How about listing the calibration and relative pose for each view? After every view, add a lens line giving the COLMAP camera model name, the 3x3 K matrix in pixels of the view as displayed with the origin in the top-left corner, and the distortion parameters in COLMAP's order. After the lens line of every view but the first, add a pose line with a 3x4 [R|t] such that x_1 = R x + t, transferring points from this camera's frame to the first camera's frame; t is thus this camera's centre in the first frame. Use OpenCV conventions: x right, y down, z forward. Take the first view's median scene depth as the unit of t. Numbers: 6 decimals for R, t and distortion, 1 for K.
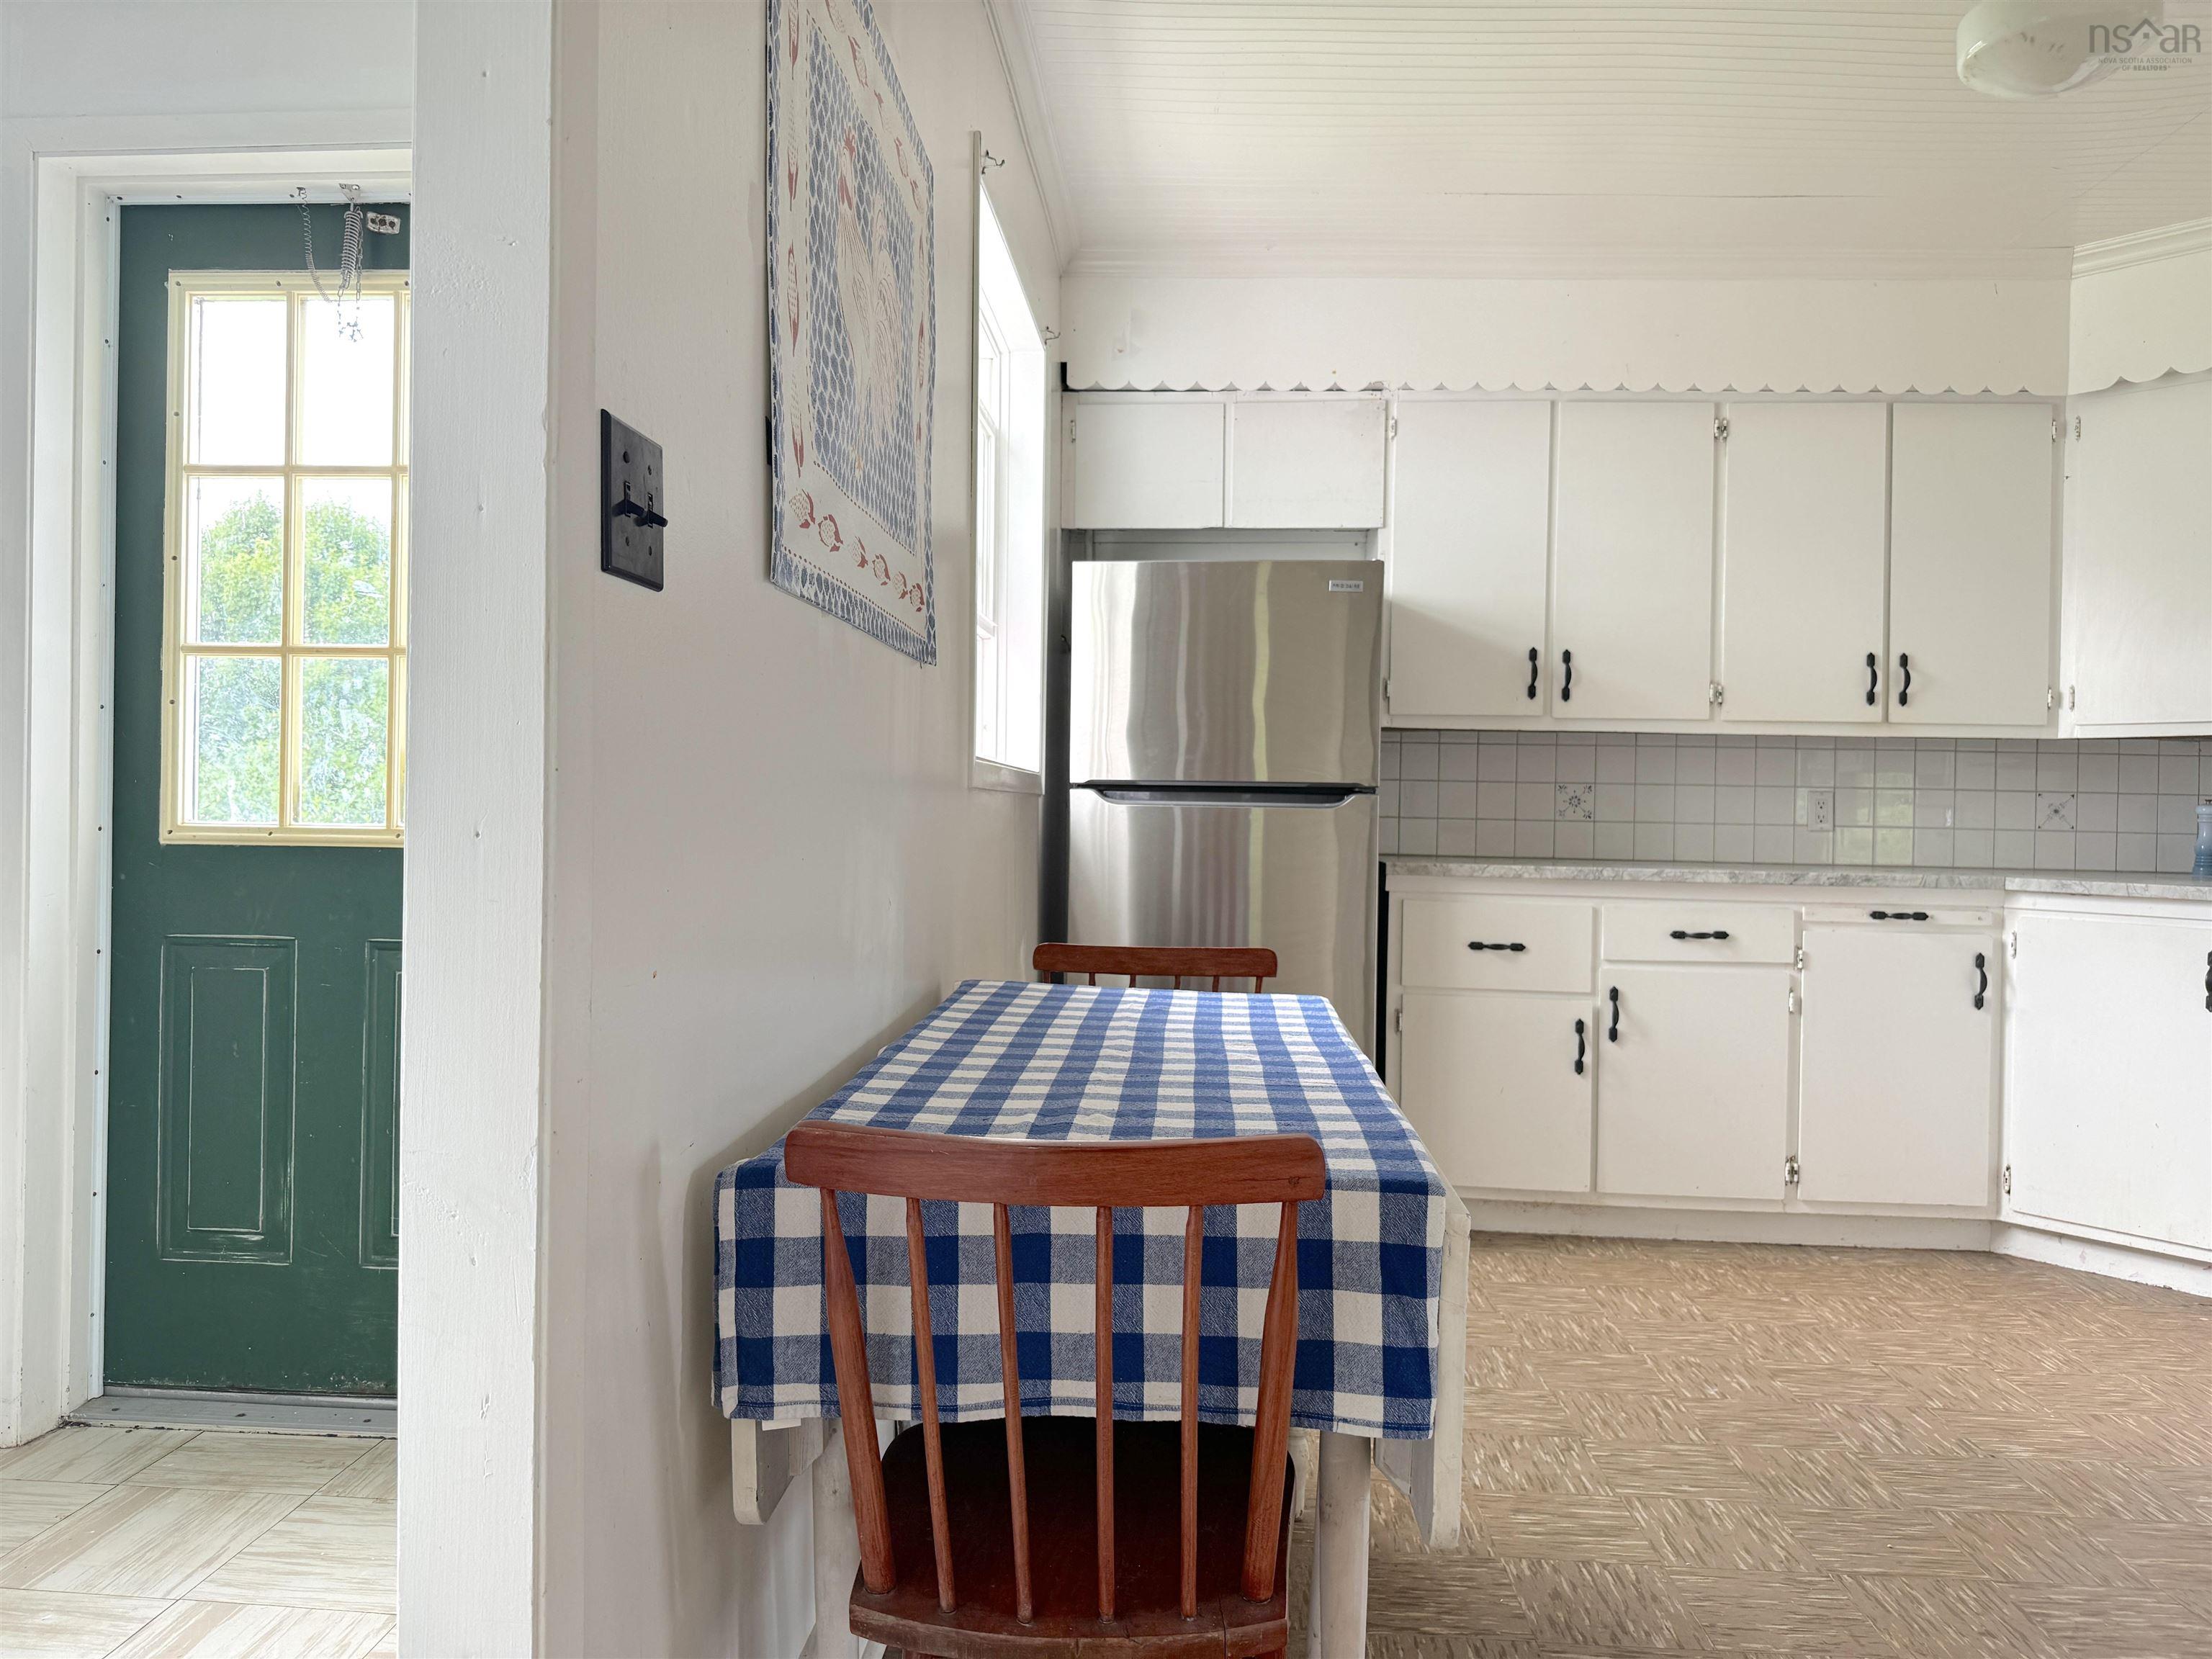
lens RADIAL K [[1572.0, 0, 1096.2], [0, 1572.0, 821.3], [0, 0, 1]] dist [0.043731, -0.057134]
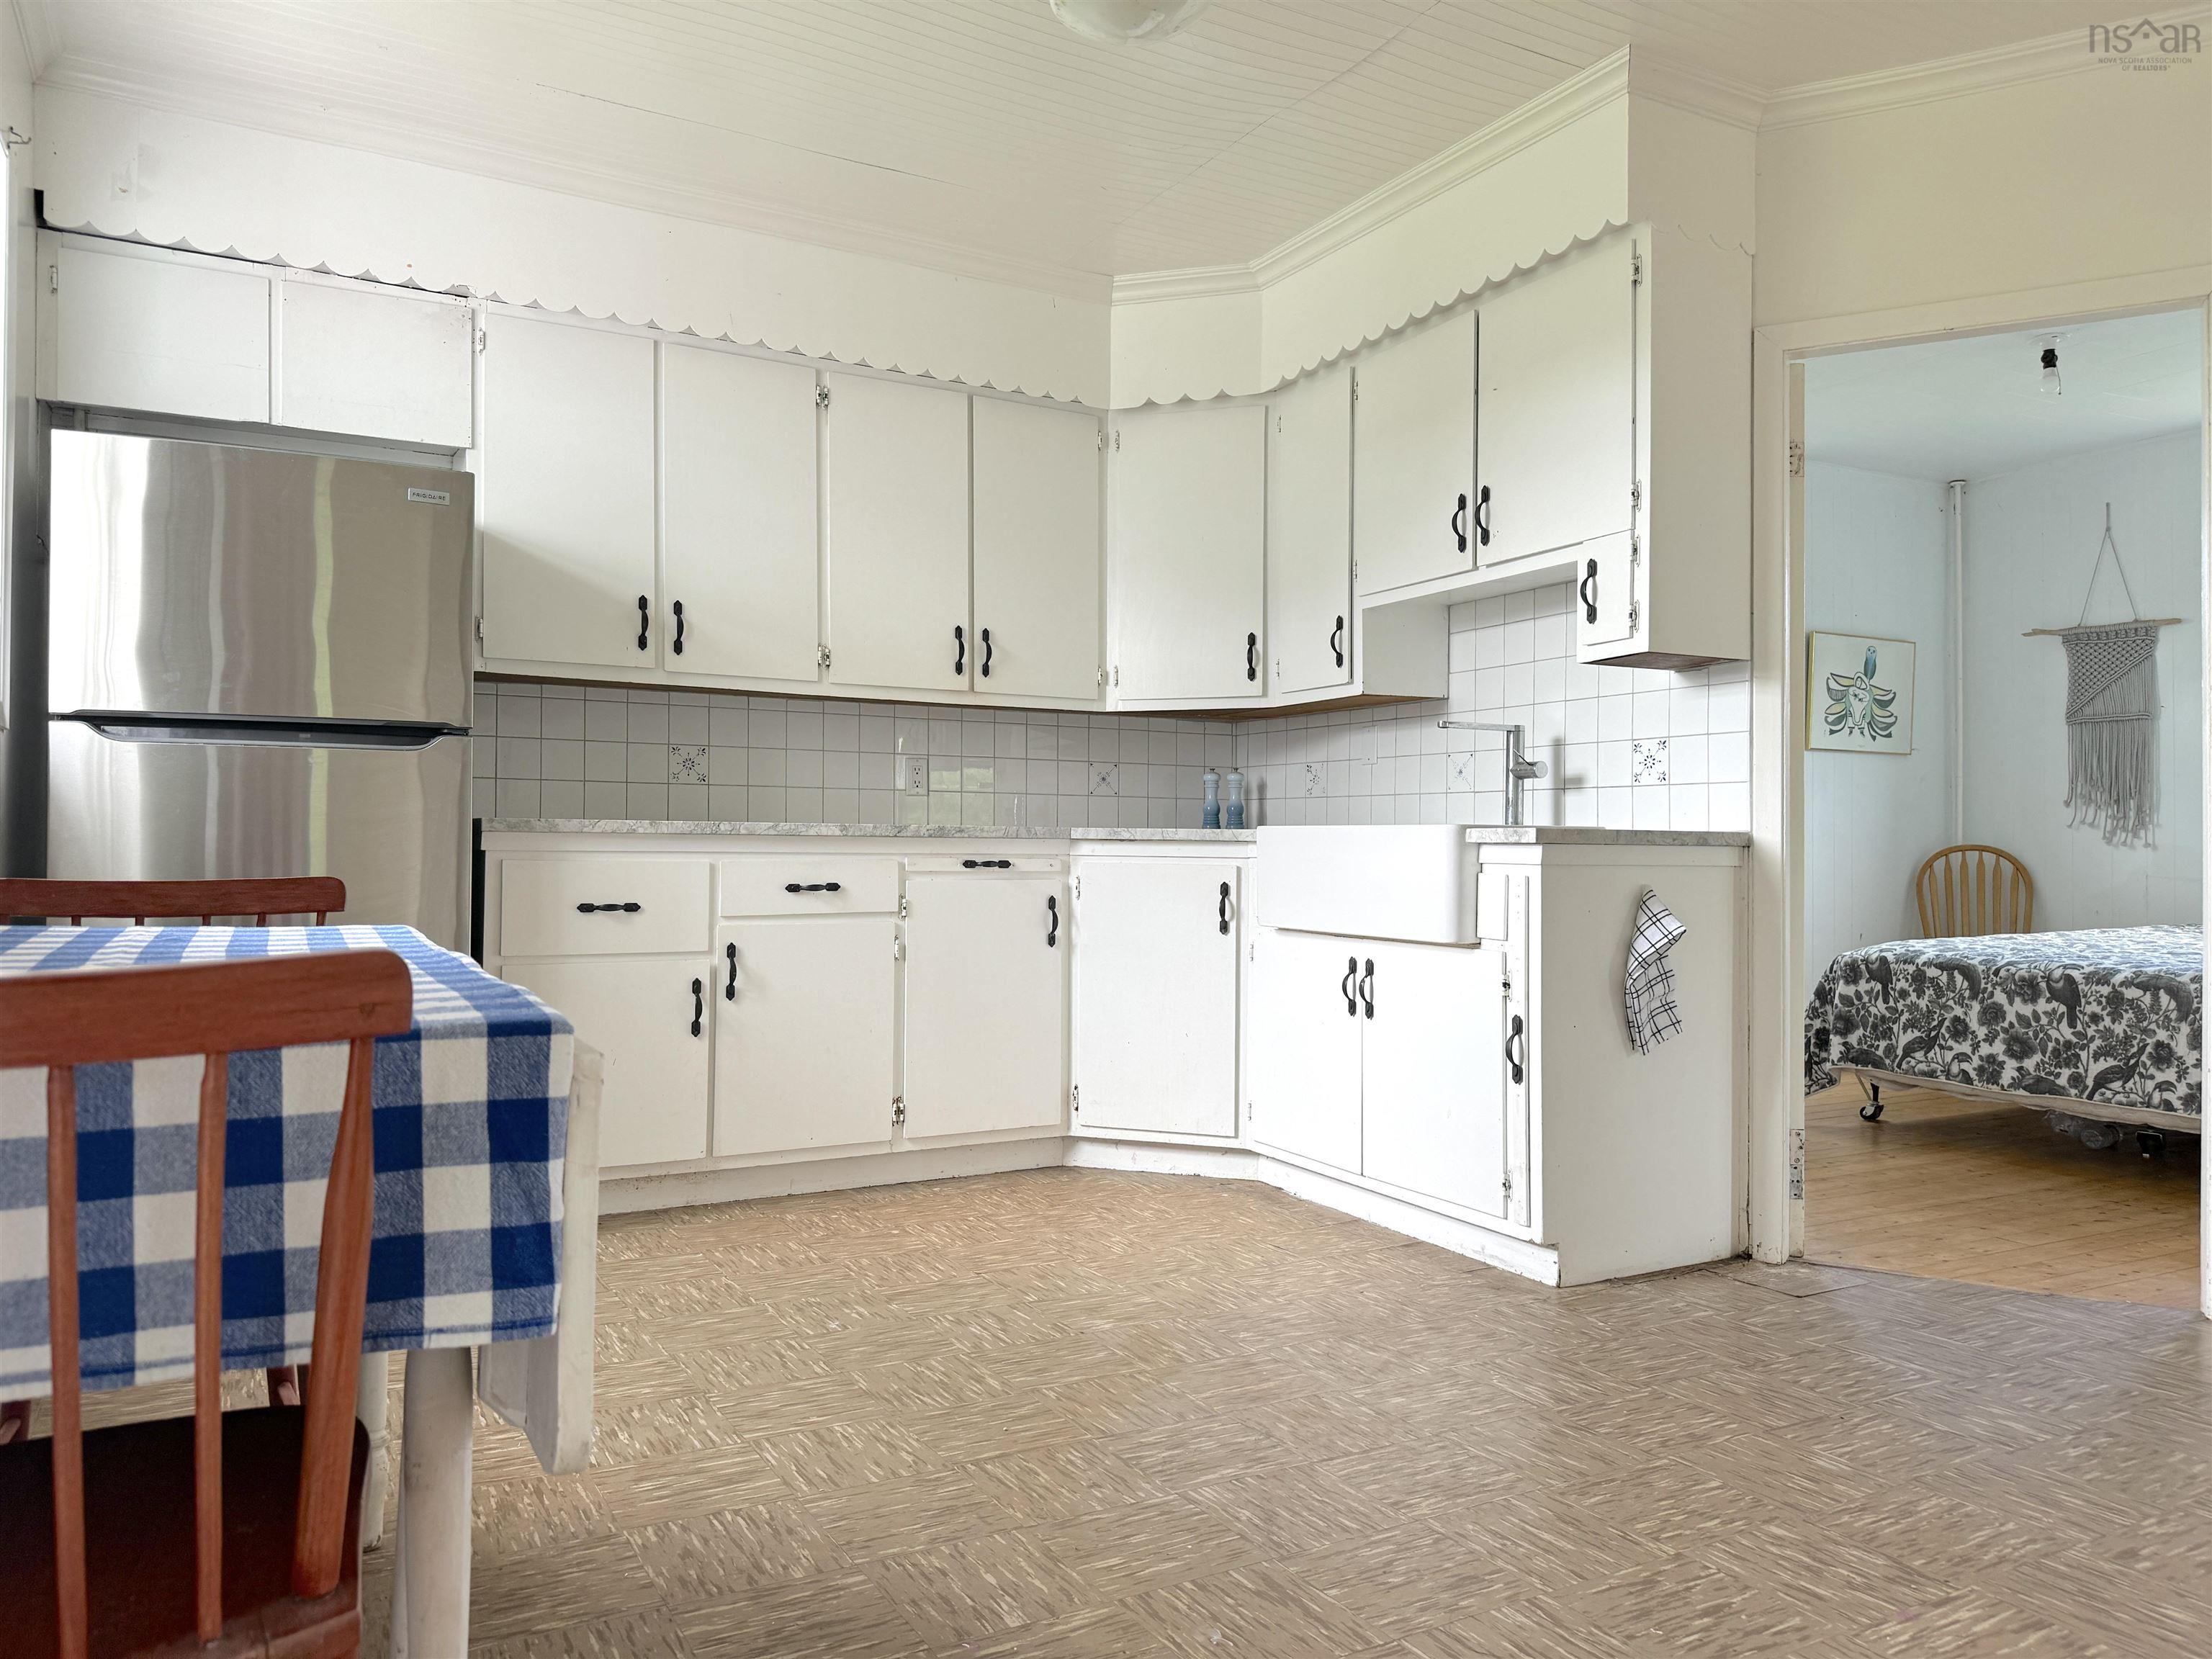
lens RADIAL K [[1557.2, 0, 1106.0], [0, 1557.2, 829.5], [0, 0, 1]] dist [0.051561, -0.069054]
pose [[0.844987, -0.005299, 0.534761, 0.008067], [0.014001, 0.999827, -0.012216, 0.051575], [-0.534604, 0.017809, 0.844915, 0.060386]]
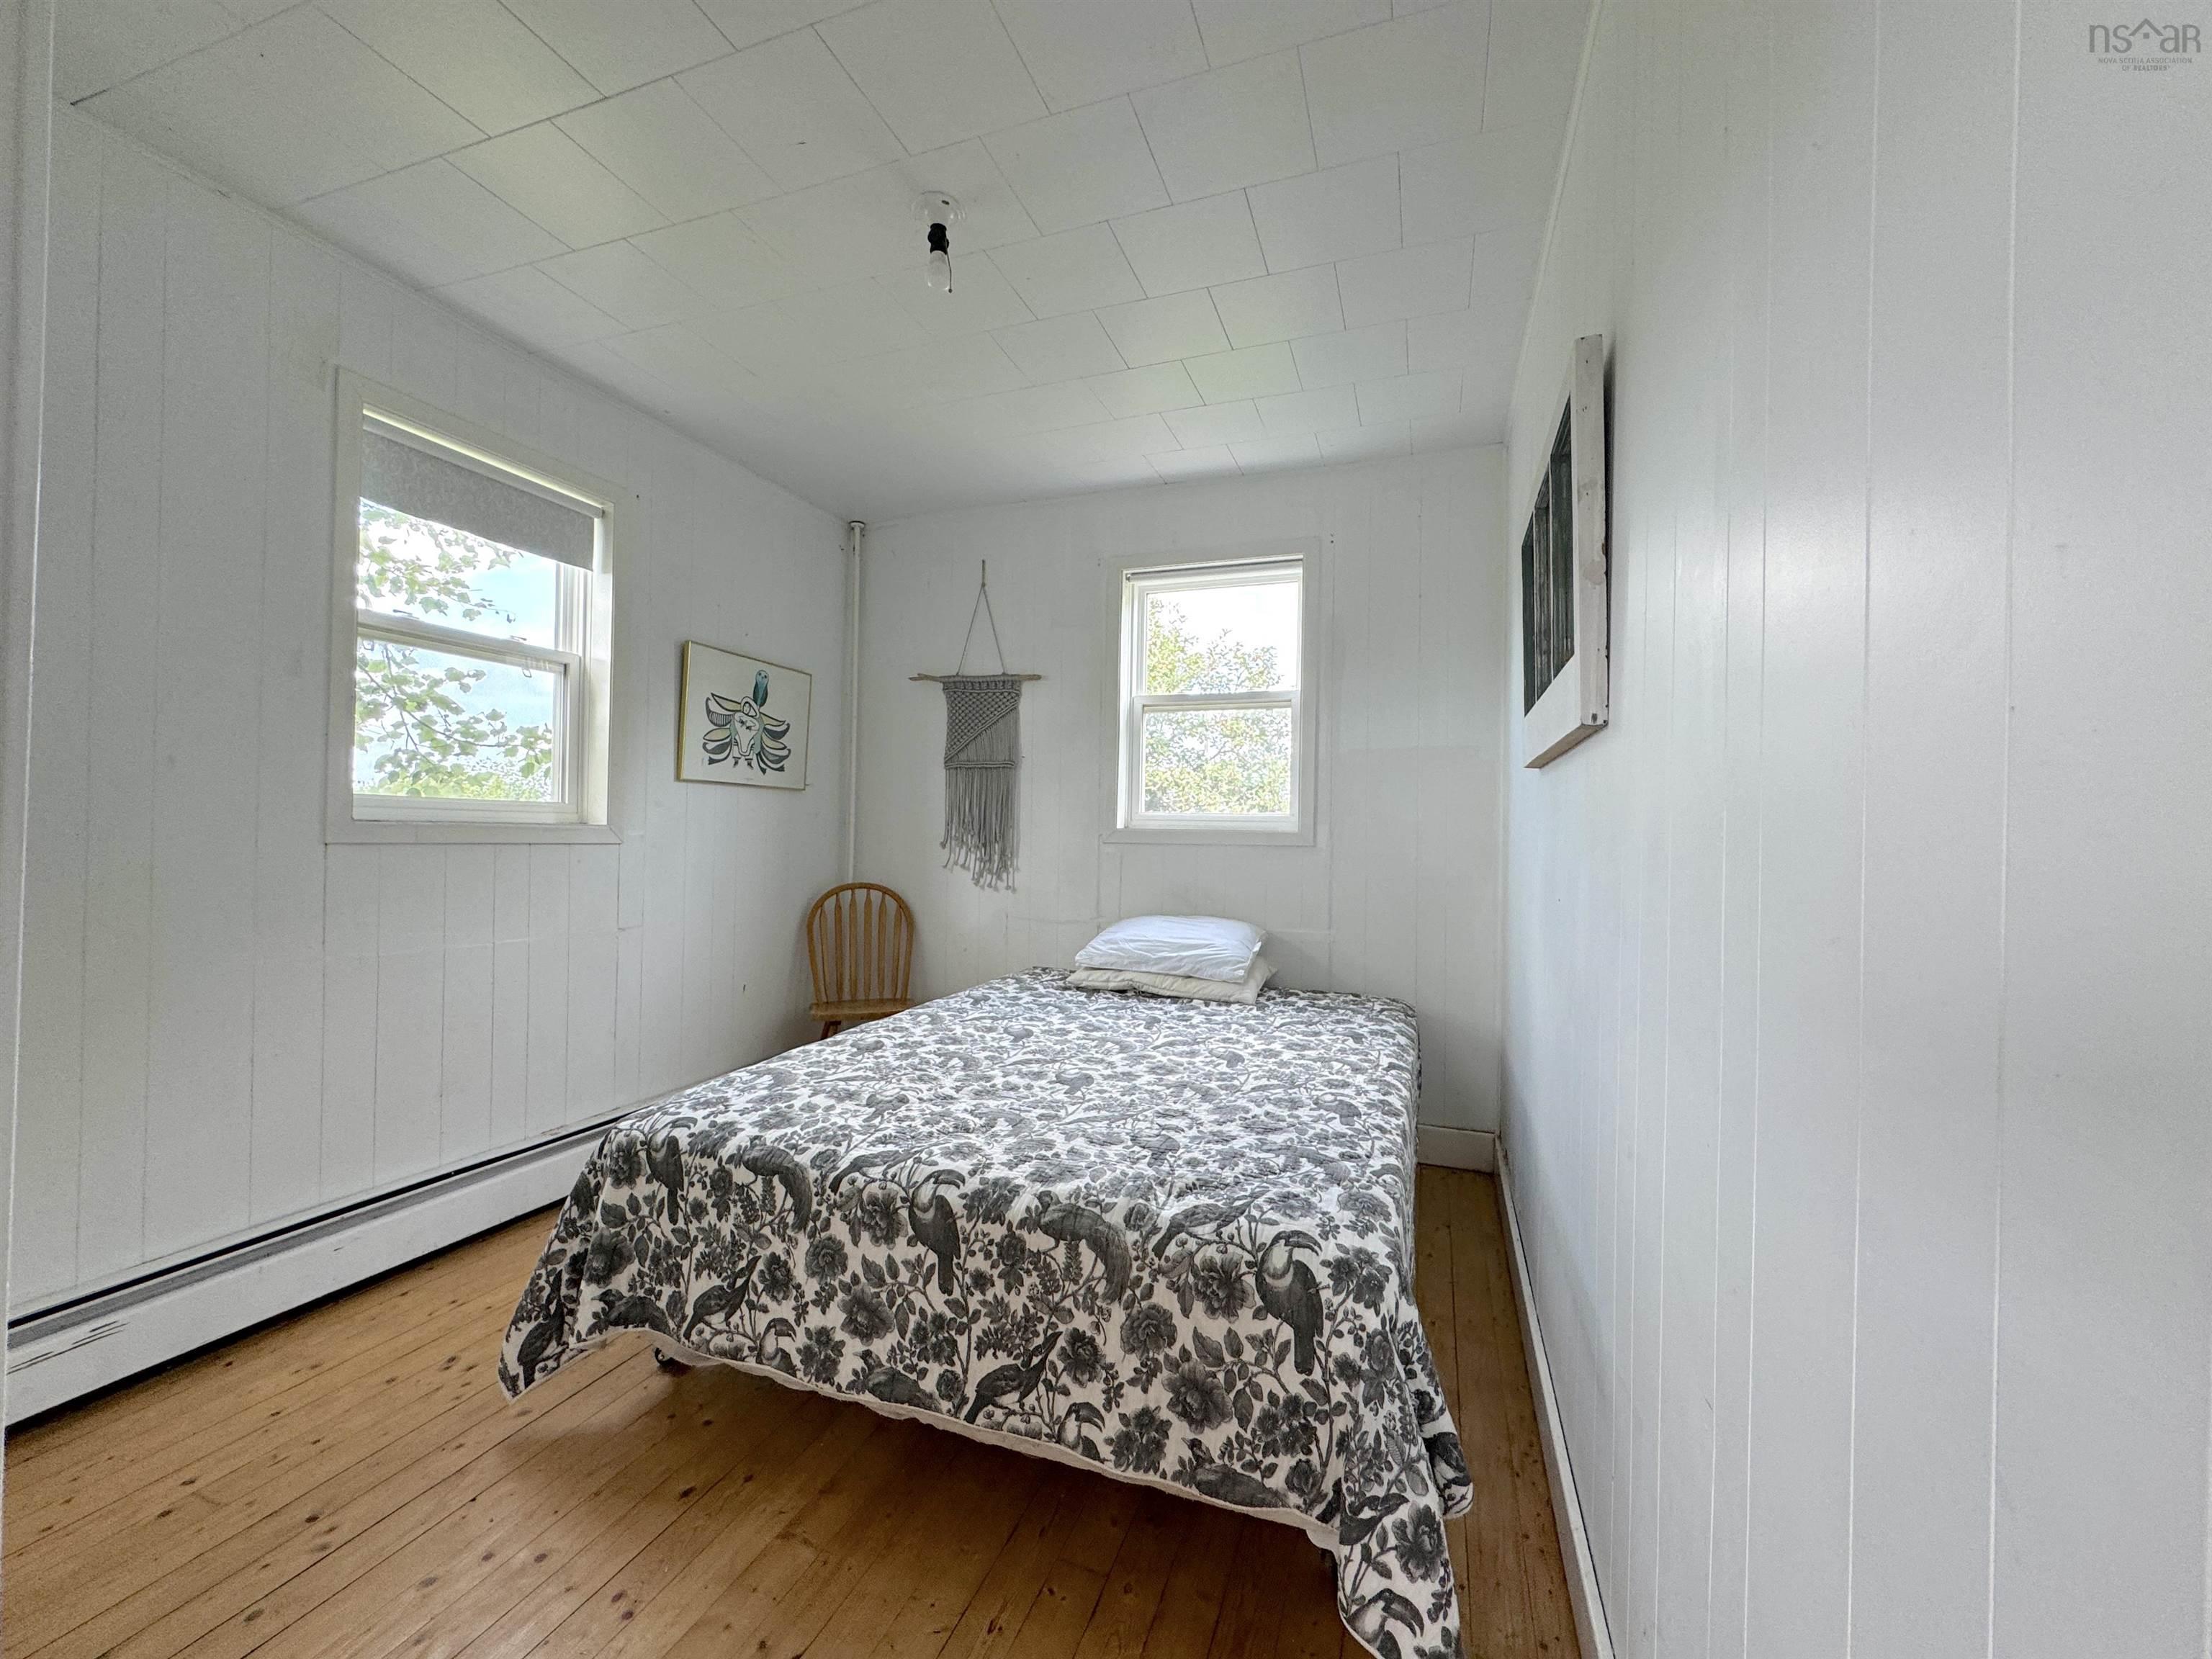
lens RADIAL K [[875.4, 0, 1116.8], [0, 875.4, 837.6], [0, 0, 1]] dist [0.000778, 0.000236]
pose [[0.256917, -0.013402, 0.966340, 0.910449], [-0.007273, 0.999849, 0.015800, -0.009255], [-0.966406, -0.011087, 0.256781, 0.507600]]
